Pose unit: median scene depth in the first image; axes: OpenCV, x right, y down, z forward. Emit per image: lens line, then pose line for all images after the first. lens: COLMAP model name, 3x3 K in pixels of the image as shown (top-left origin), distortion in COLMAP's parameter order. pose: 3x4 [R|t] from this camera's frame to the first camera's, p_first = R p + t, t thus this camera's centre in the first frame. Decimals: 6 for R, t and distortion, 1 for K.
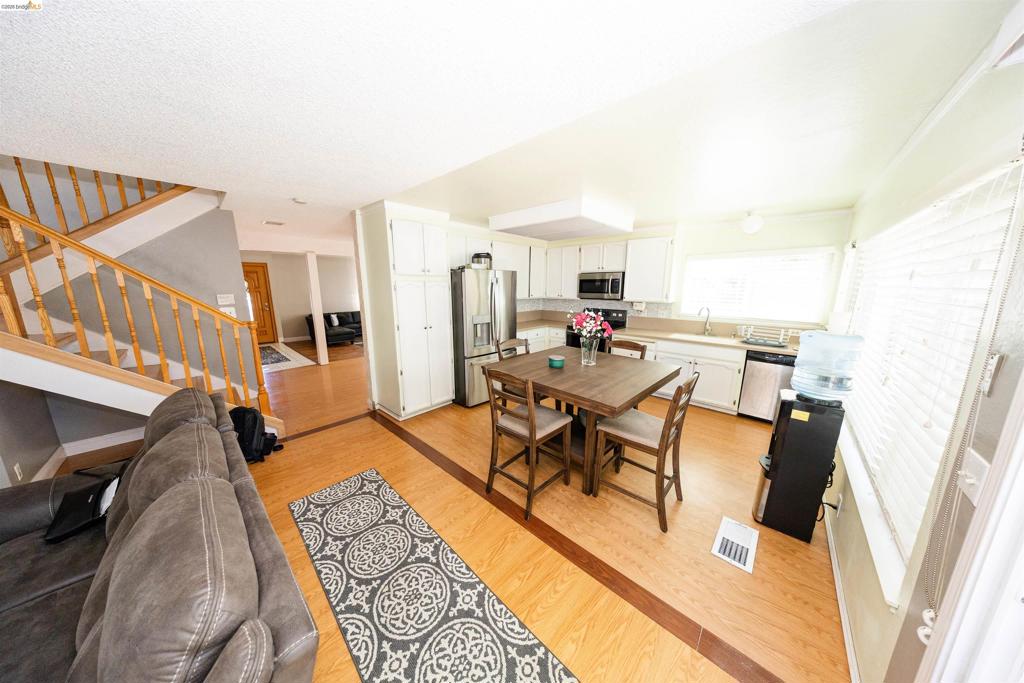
lens RADIAL K [[293.4, 0, 513.2], [0, 293.4, 343.4], [0, 0, 1]] dist [0.006153, -0.000081]
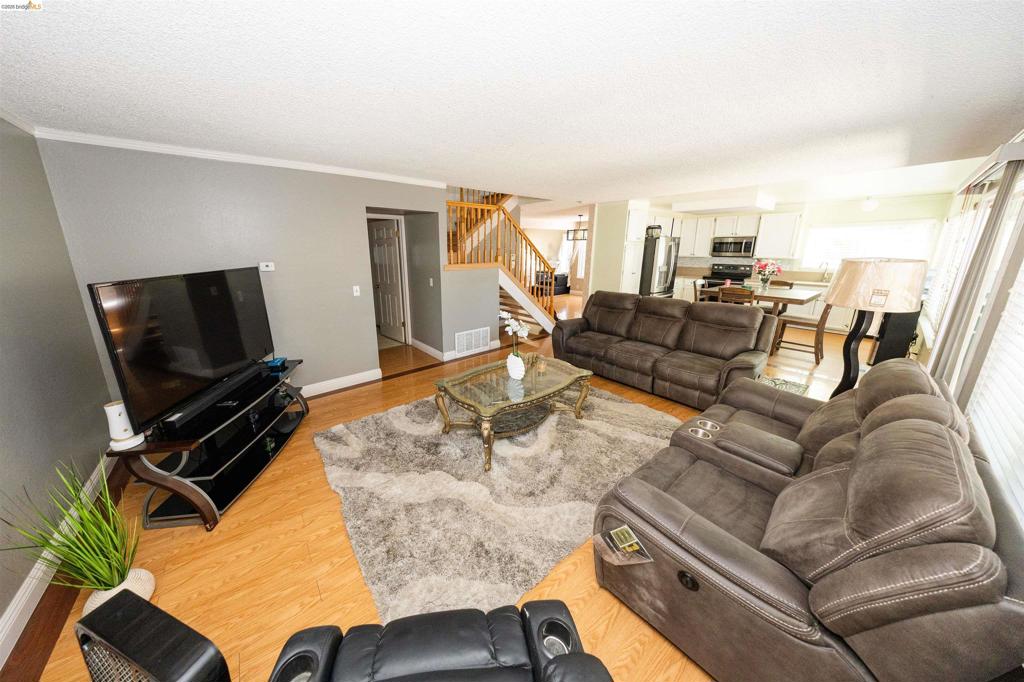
lens RADIAL K [[313.2, 0, 484.7], [0, 313.2, 321.3], [0, 0, 1]] dist [0.000246, -0.000054]
pose [[0.986276, 0.030407, -0.162279, -0.787621], [-0.024718, 0.999011, 0.036962, 0.163612], [0.163242, -0.032443, 0.986052, -0.840863]]
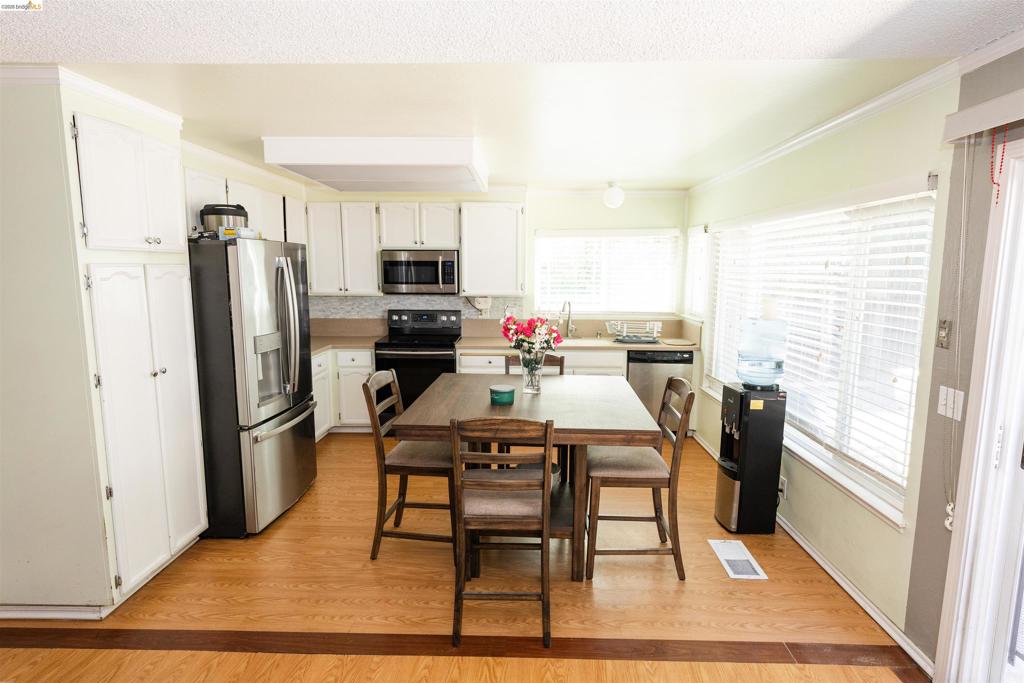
lens RADIAL K [[546.0, 0, 507.8], [0, 546.0, 345.4], [0, 0, 1]] dist [0.019754, -0.000878]
pose [[0.759137, -0.093130, 0.644234, -0.400559], [0.128326, 0.991701, -0.007854, -0.020511], [-0.638156, 0.088634, 0.764788, 0.060232]]
